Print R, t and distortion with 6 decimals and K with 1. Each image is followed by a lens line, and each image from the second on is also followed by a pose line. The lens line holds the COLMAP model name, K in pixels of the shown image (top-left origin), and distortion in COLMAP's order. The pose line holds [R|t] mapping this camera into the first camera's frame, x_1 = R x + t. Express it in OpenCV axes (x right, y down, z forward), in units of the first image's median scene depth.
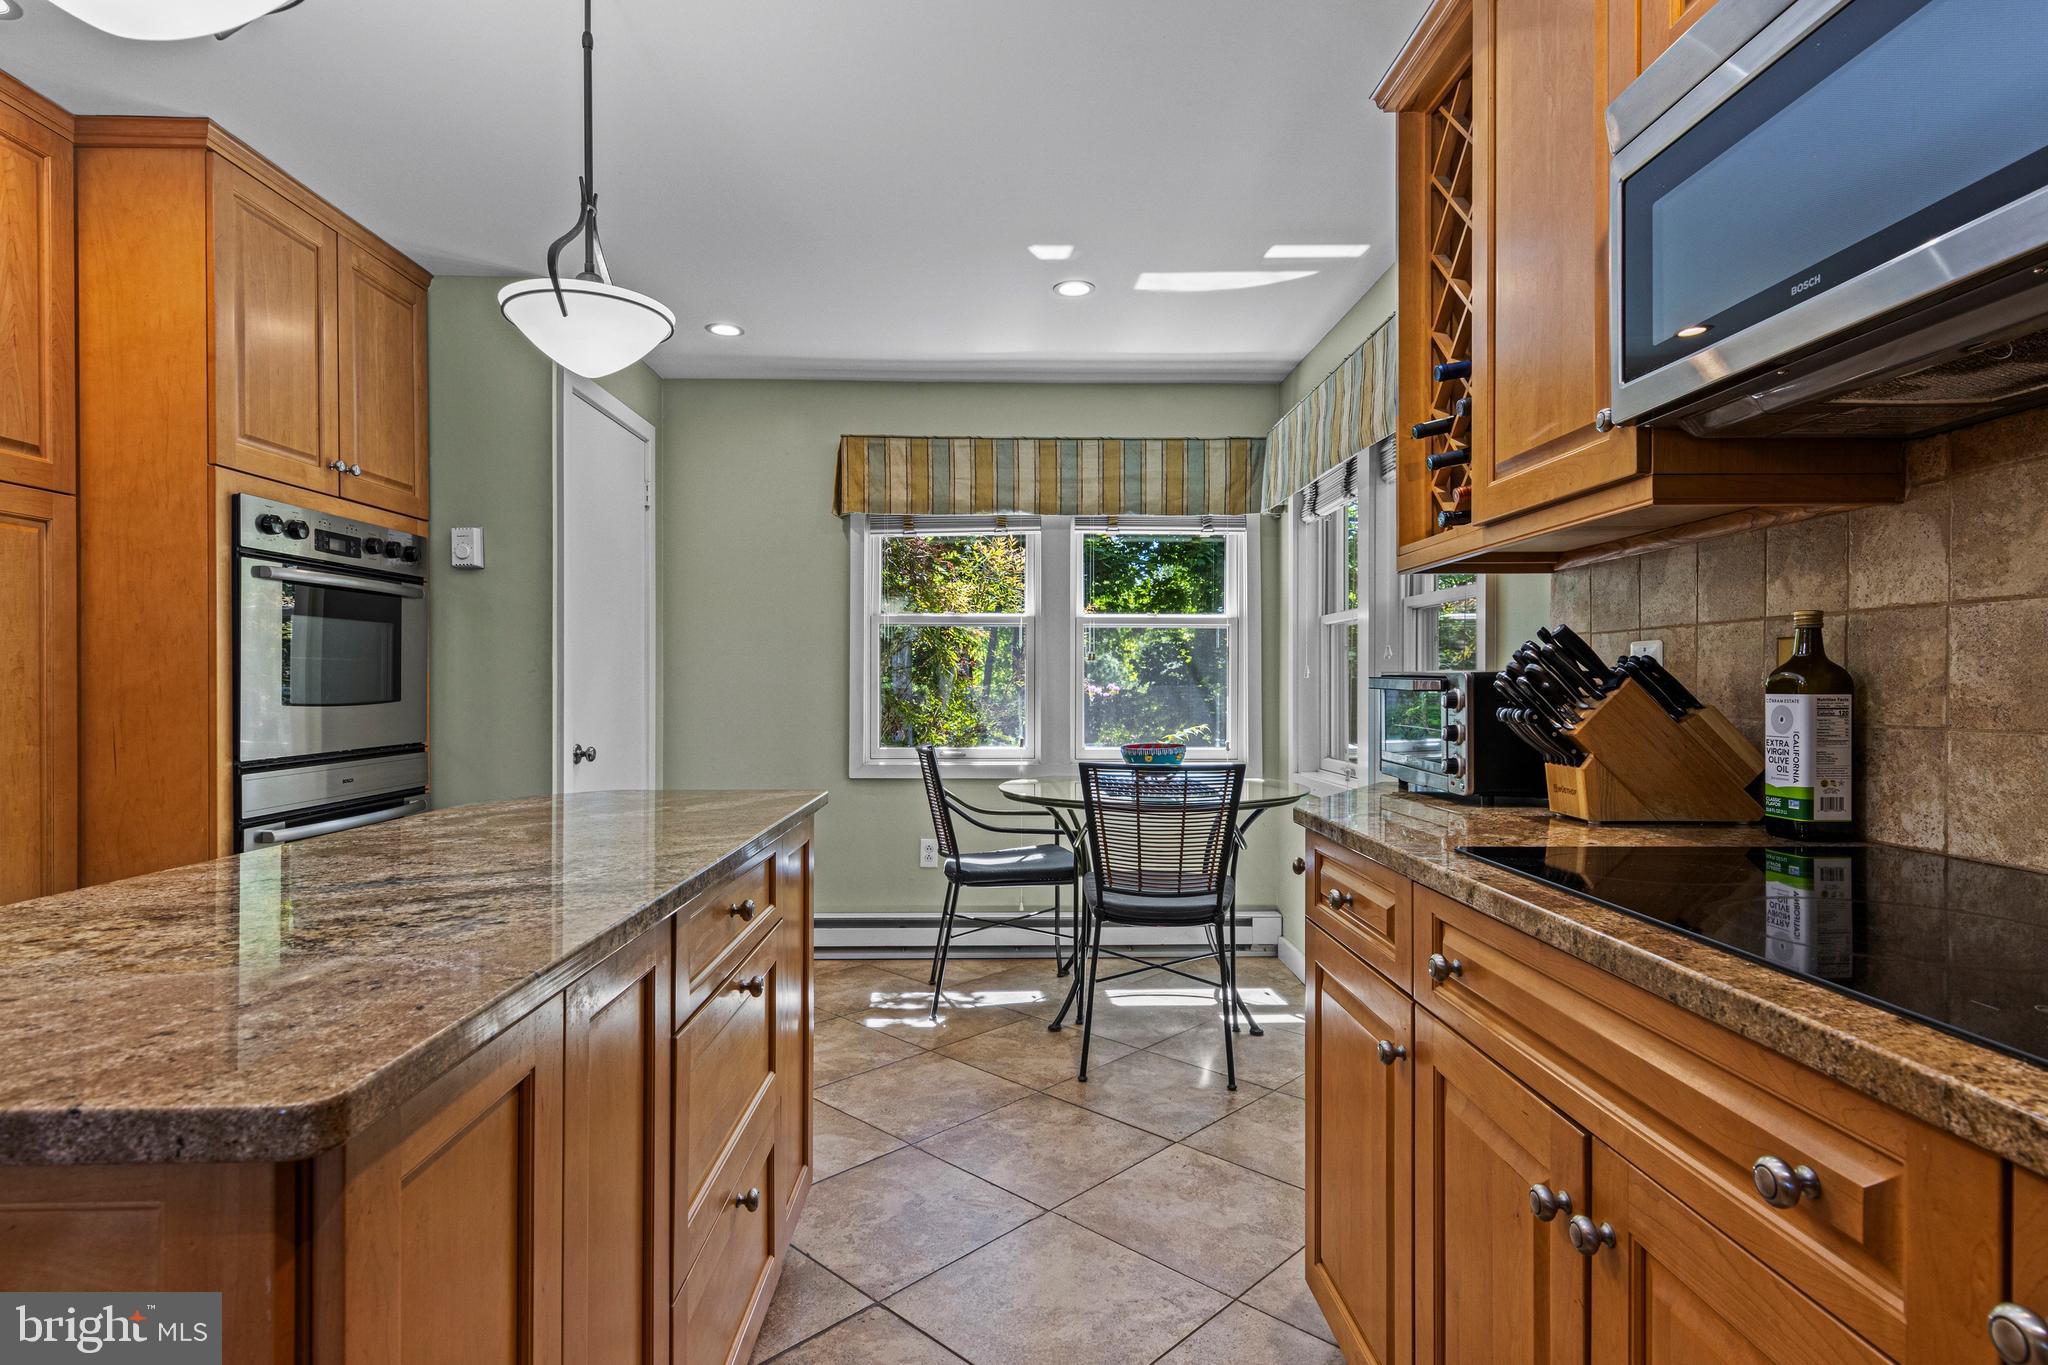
lens RADIAL K [[1047.8, 0, 1017.1], [0, 1047.8, 688.9], [0, 0, 1]] dist [0.010965, -0.003041]
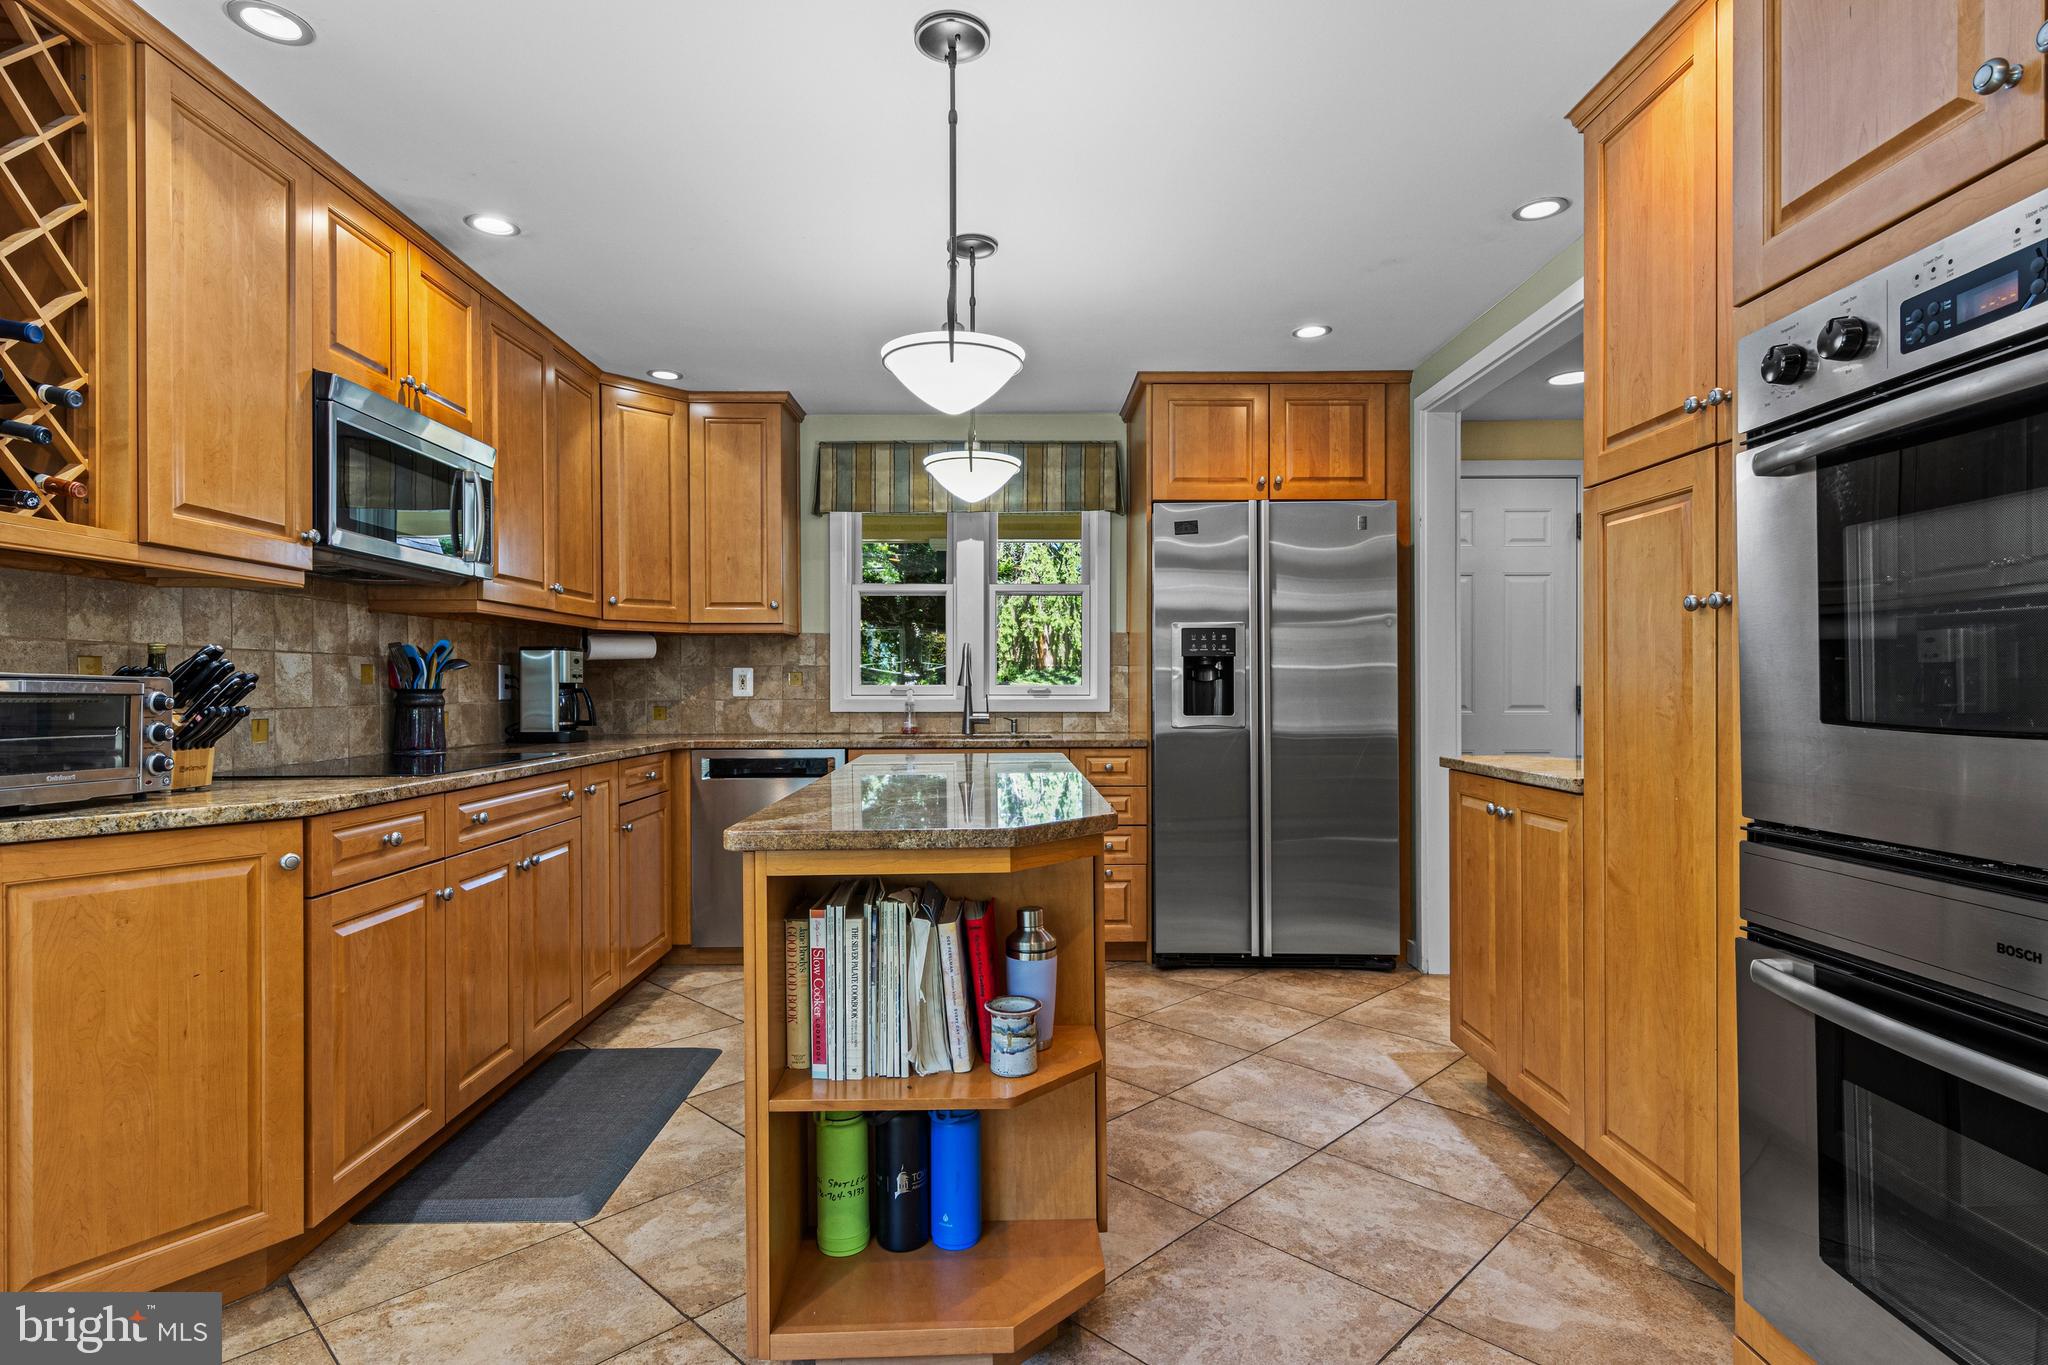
lens RADIAL K [[1047.8, 0, 1020.0], [0, 1047.8, 691.0], [0, 0, 1]] dist [0.010965, -0.003041]
pose [[-0.999970, 0.004334, 0.006465, -0.352672], [0.004393, 0.999949, 0.009107, -0.005369], [-0.006426, 0.009135, -0.999938, 1.551098]]
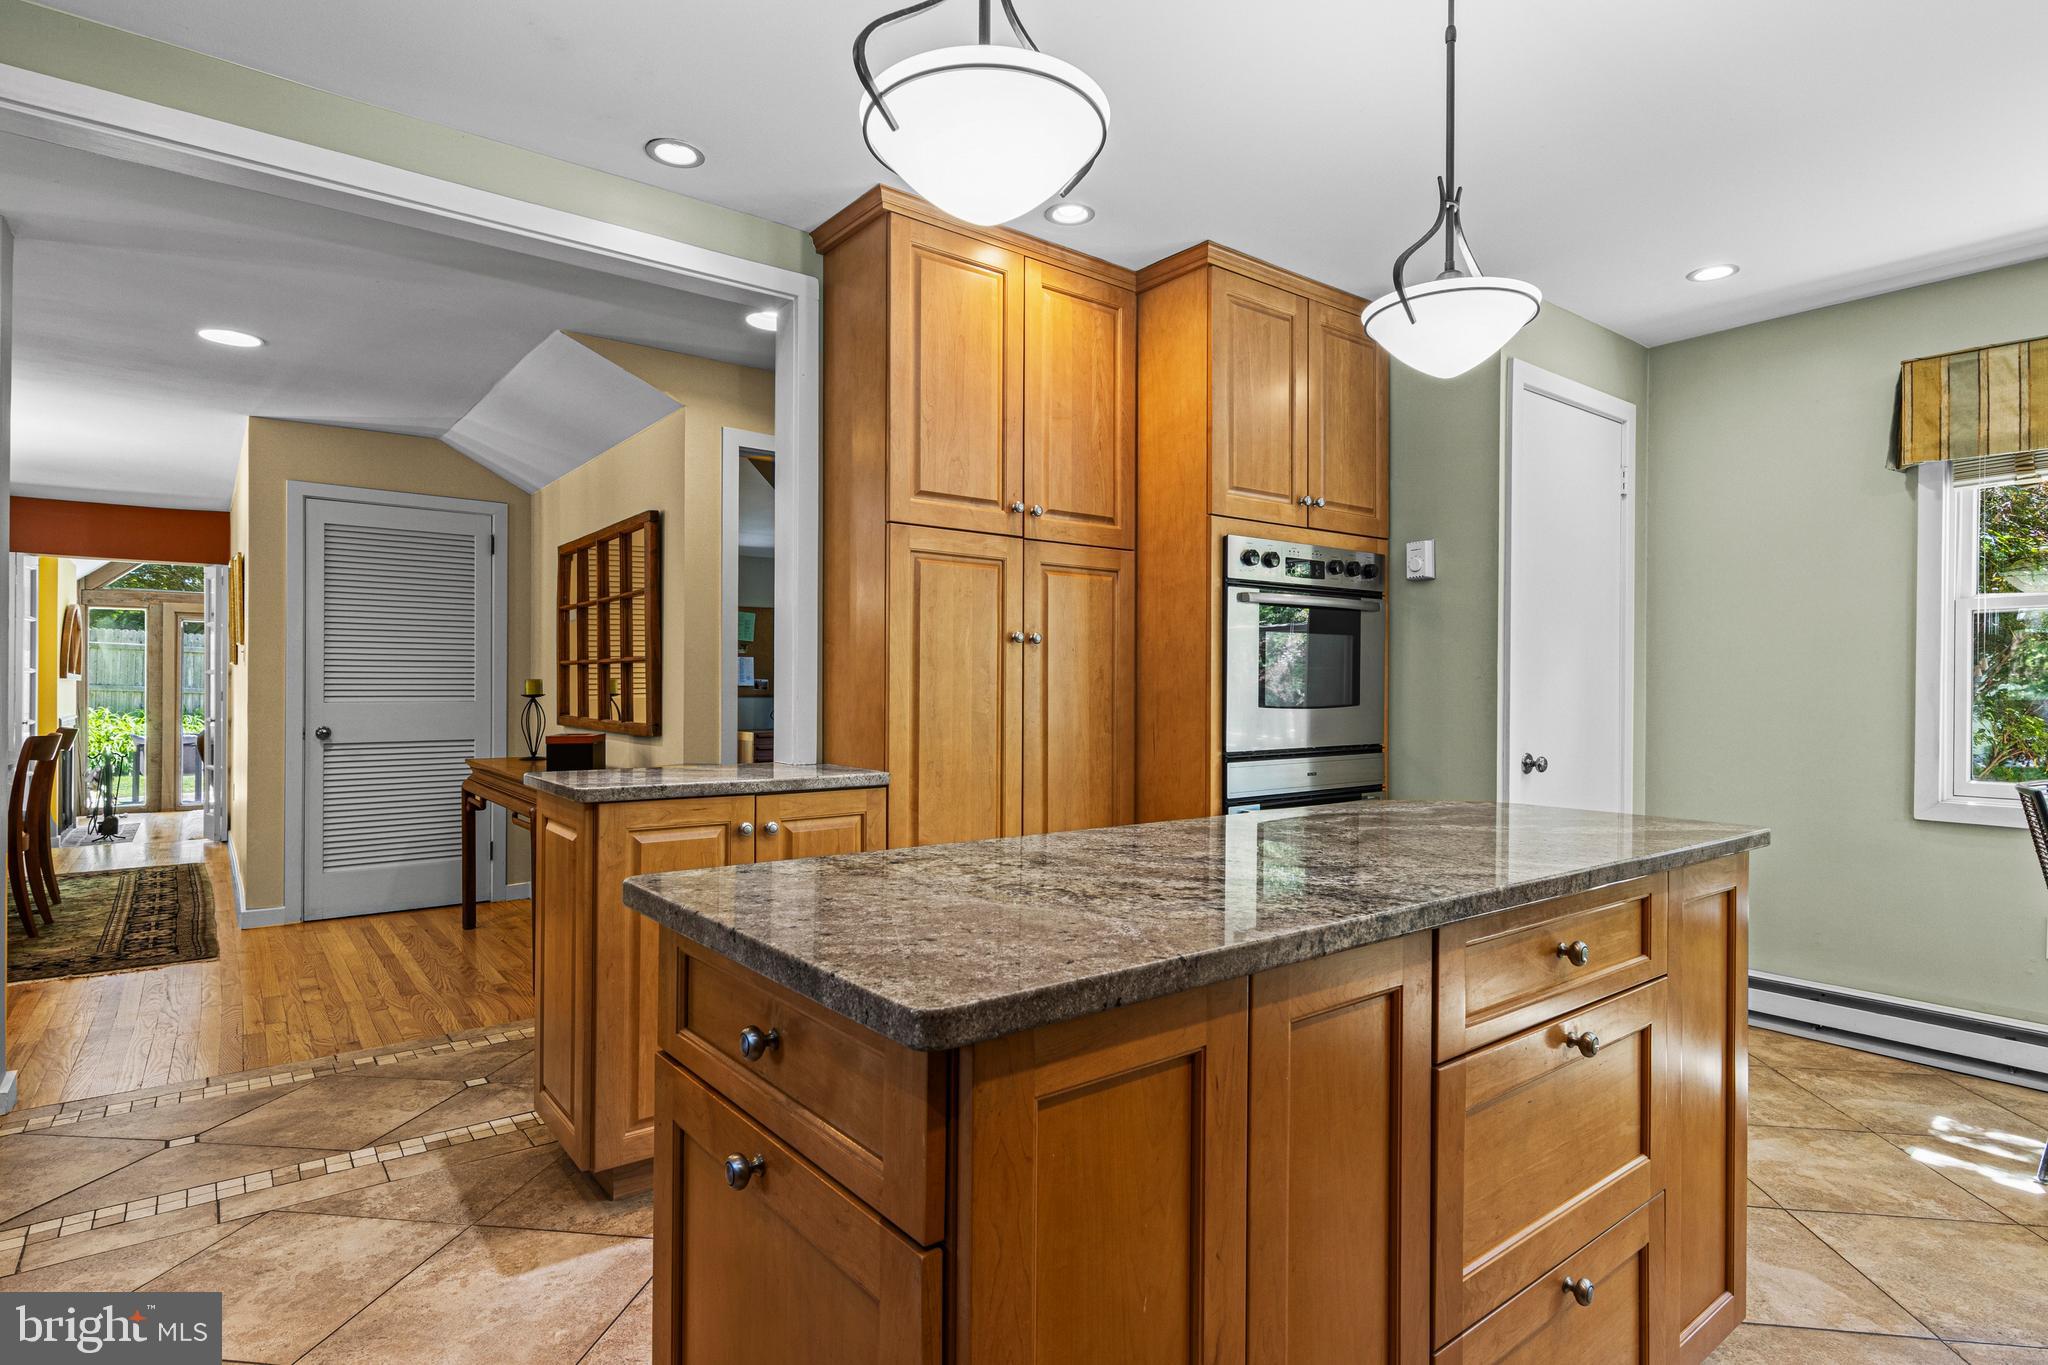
lens RADIAL K [[1047.8, 0, 1022.6], [0, 1047.8, 687.1], [0, 0, 1]] dist [0.010965, -0.003041]
pose [[0.601030, 0.002238, -0.799224, 0.102517], [-0.008452, 0.999958, -0.003556, -0.000914], [0.799182, 0.008893, 0.601023, 0.072132]]
